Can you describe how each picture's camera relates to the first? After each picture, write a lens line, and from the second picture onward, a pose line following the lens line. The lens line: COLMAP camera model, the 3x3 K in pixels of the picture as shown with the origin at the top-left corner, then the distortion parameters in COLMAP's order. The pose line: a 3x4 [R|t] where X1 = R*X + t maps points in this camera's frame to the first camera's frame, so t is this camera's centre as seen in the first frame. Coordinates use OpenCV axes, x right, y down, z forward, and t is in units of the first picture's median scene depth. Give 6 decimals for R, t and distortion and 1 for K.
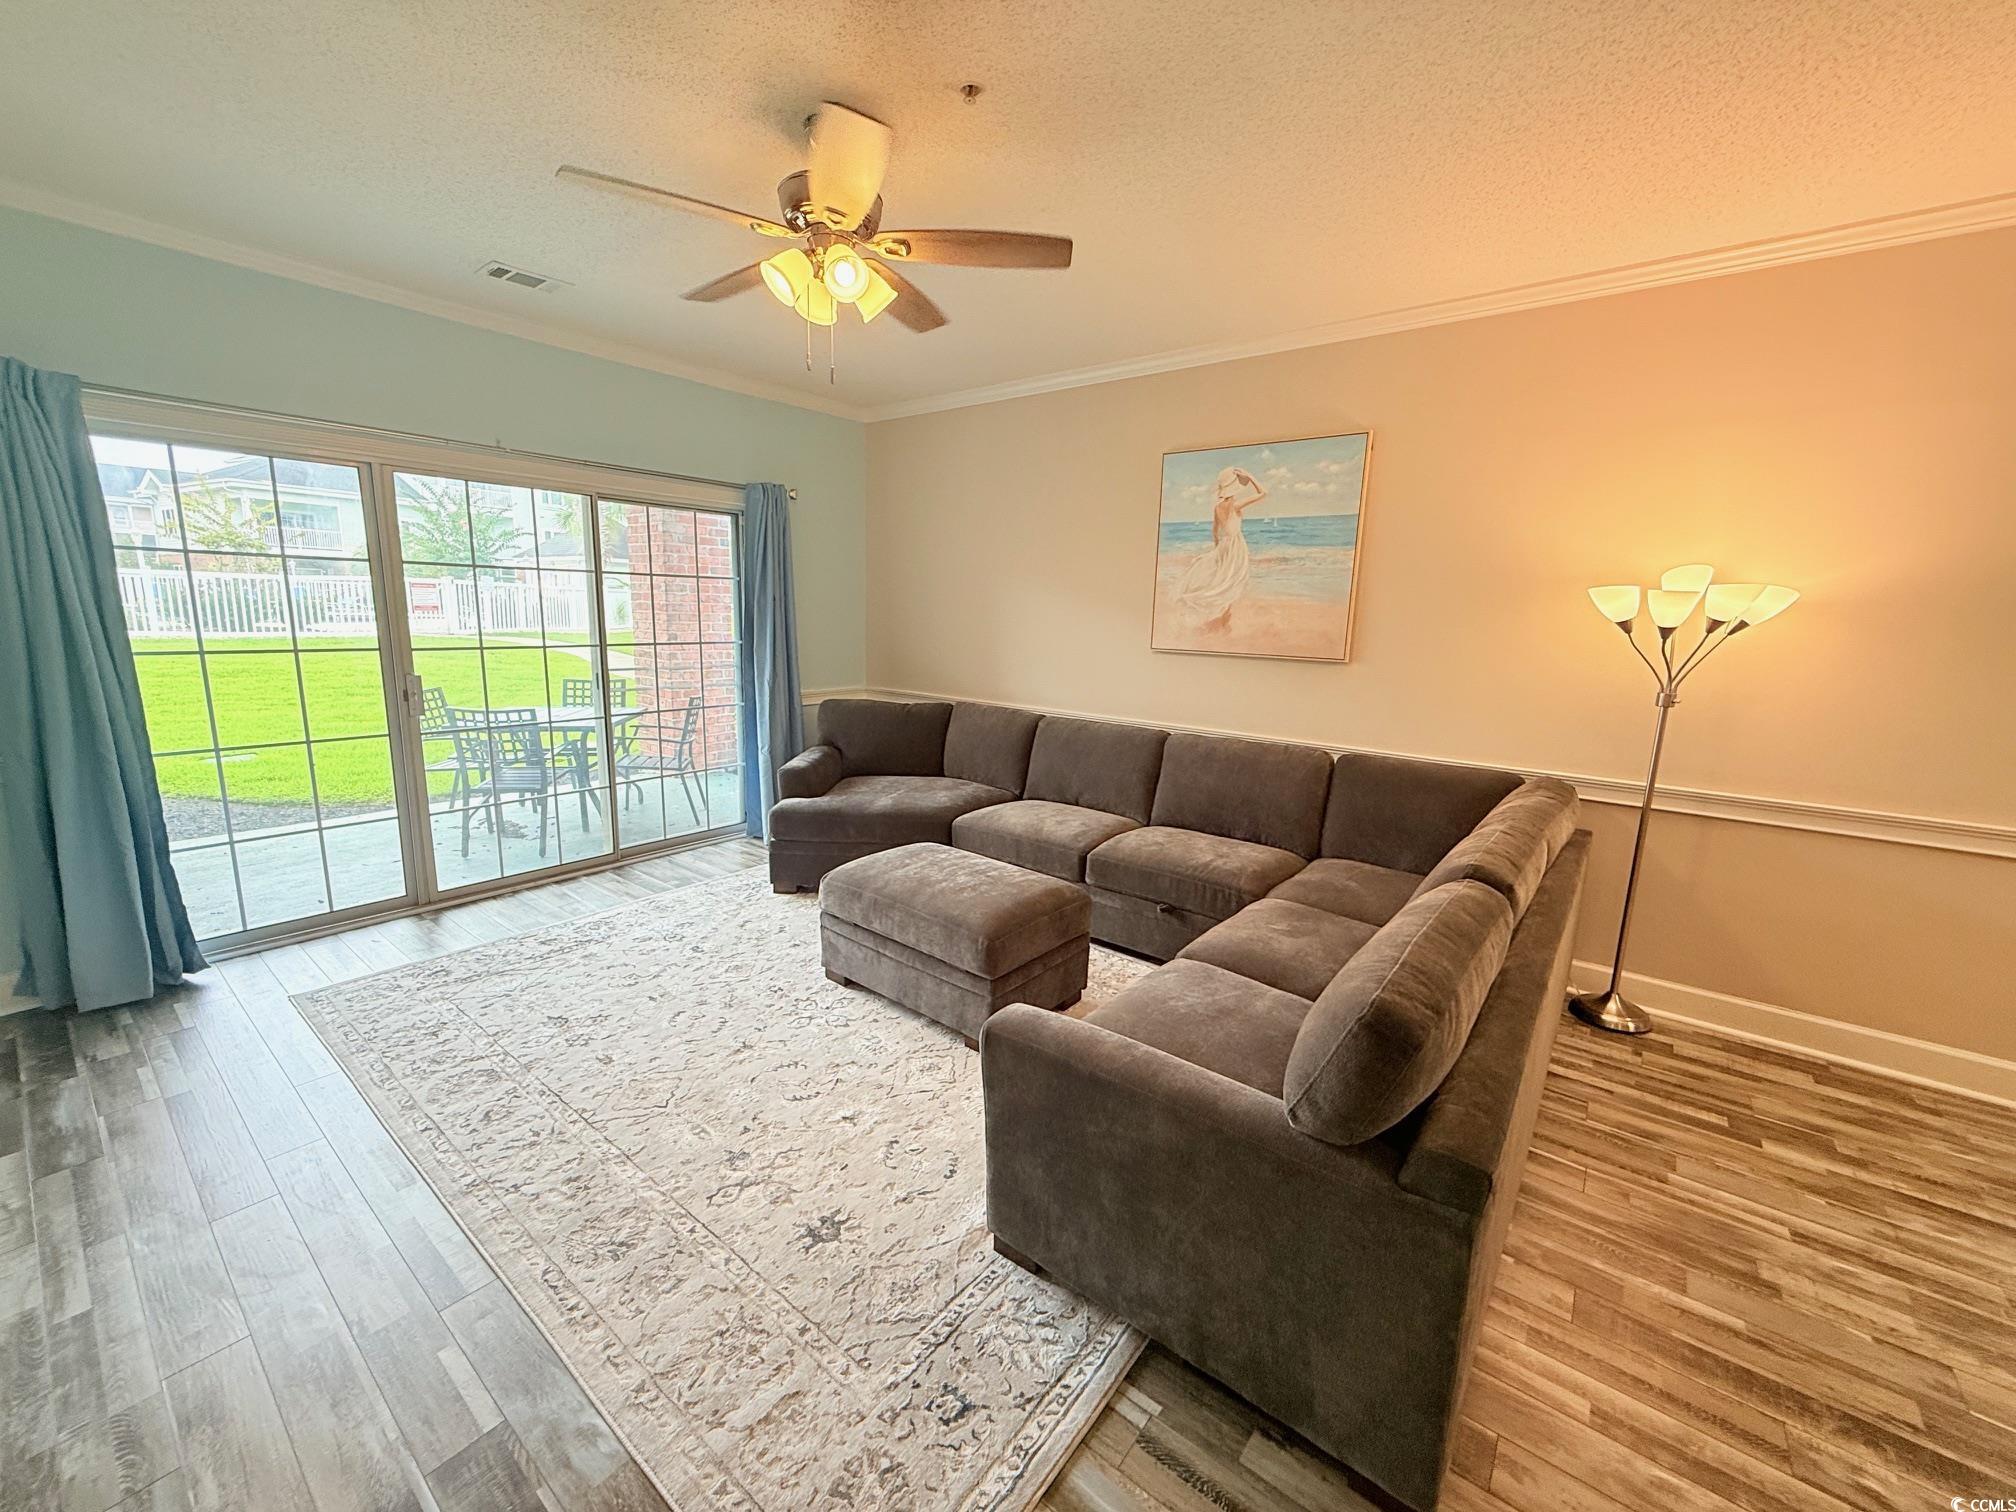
lens RADIAL K [[801.4, 0, 1003.0], [0, 801.4, 757.5], [0, 0, 1]] dist [-0.000360, 0.000030]
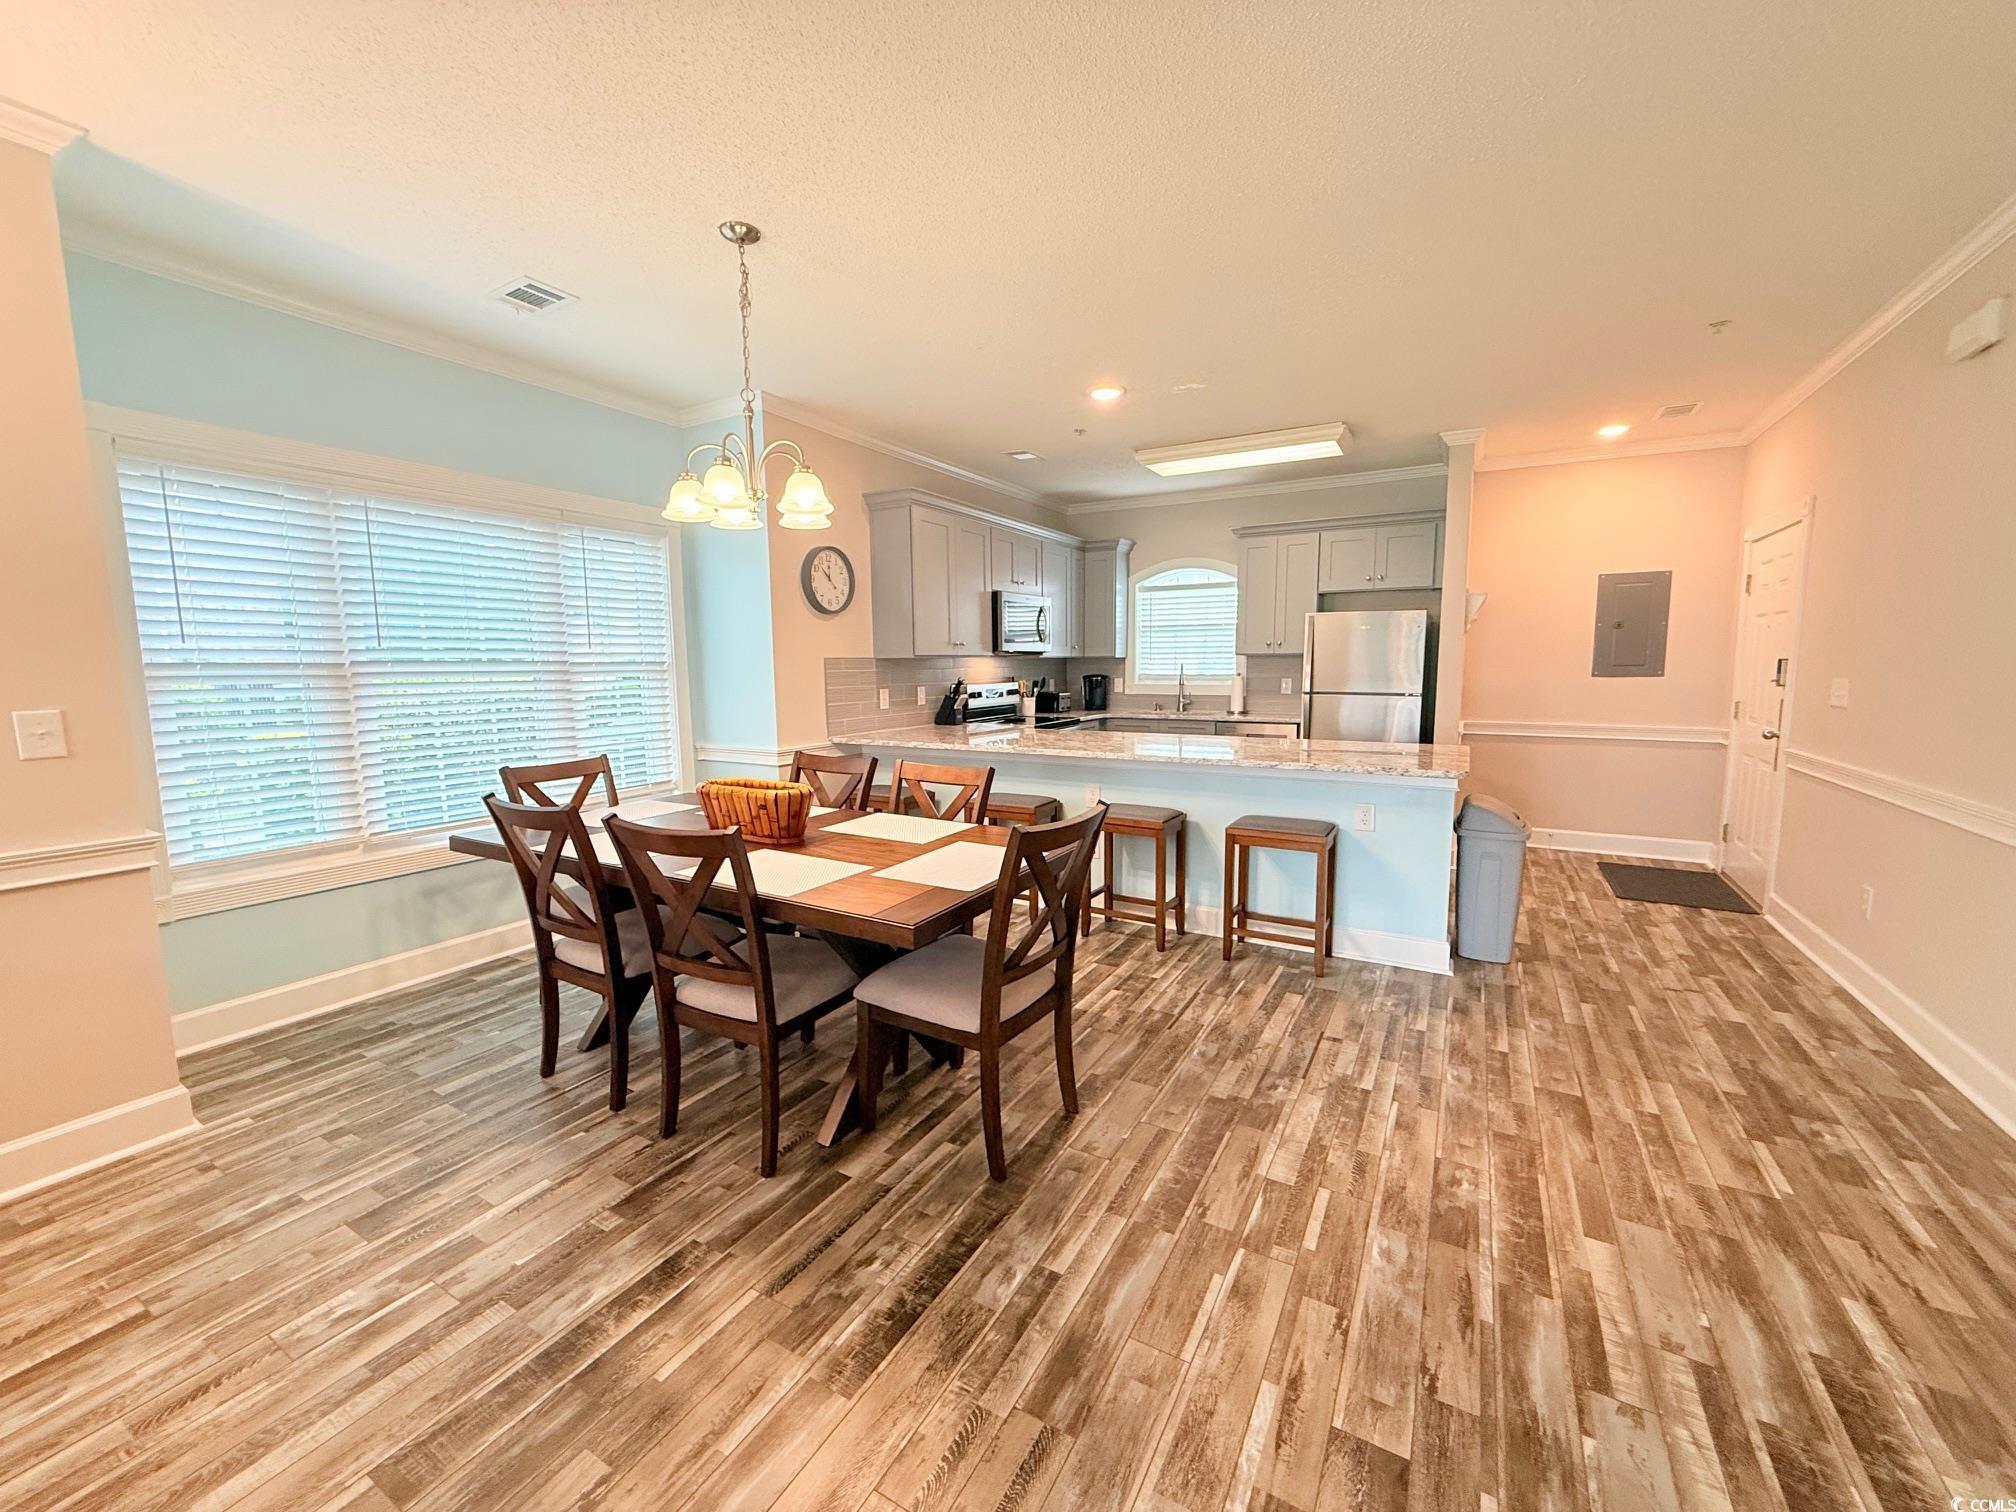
lens RADIAL K [[801.4, 0, 1007.2], [0, 801.4, 754.7], [0, 0, 1]] dist [-0.000360, 0.000030]
pose [[-0.148316, -0.140909, 0.978850, 0.219976], [0.186001, 0.968158, 0.167553, 0.030030], [-0.971291, 0.206918, -0.117384, 0.056241]]
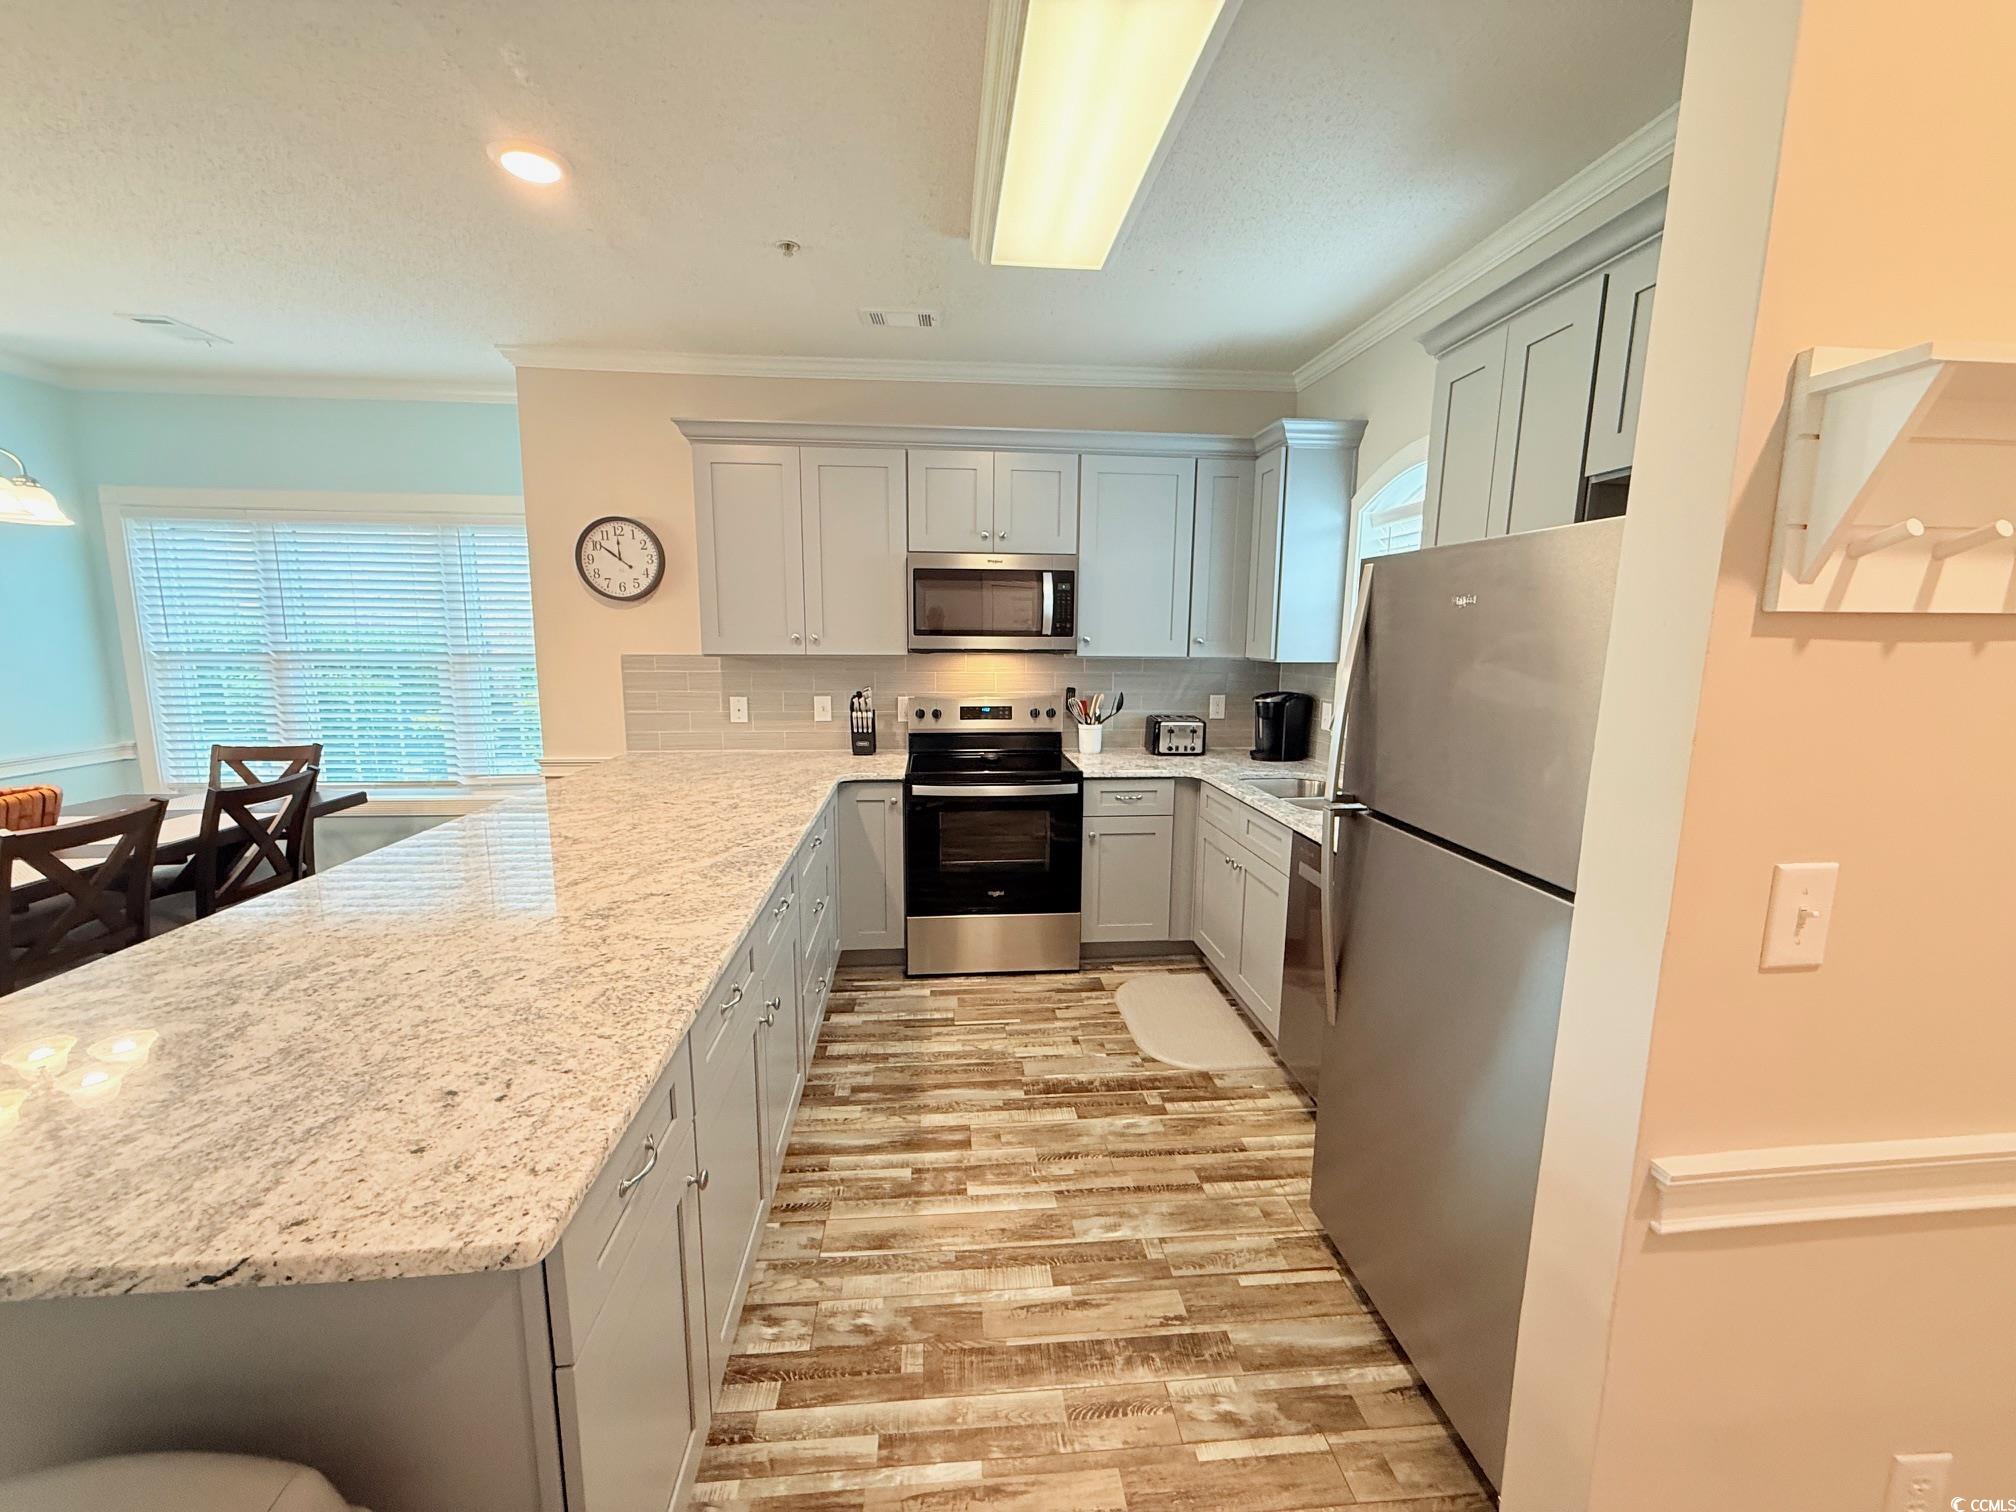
lens RADIAL K [[801.4, 0, 1002.9], [0, 801.4, 758.6], [0, 0, 1]] dist [-0.000360, 0.000030]
pose [[0.723467, -0.129758, 0.678055, 1.165126], [0.140043, 0.989341, 0.039906, 0.202474], [-0.676006, 0.066087, 0.733927, -0.938702]]
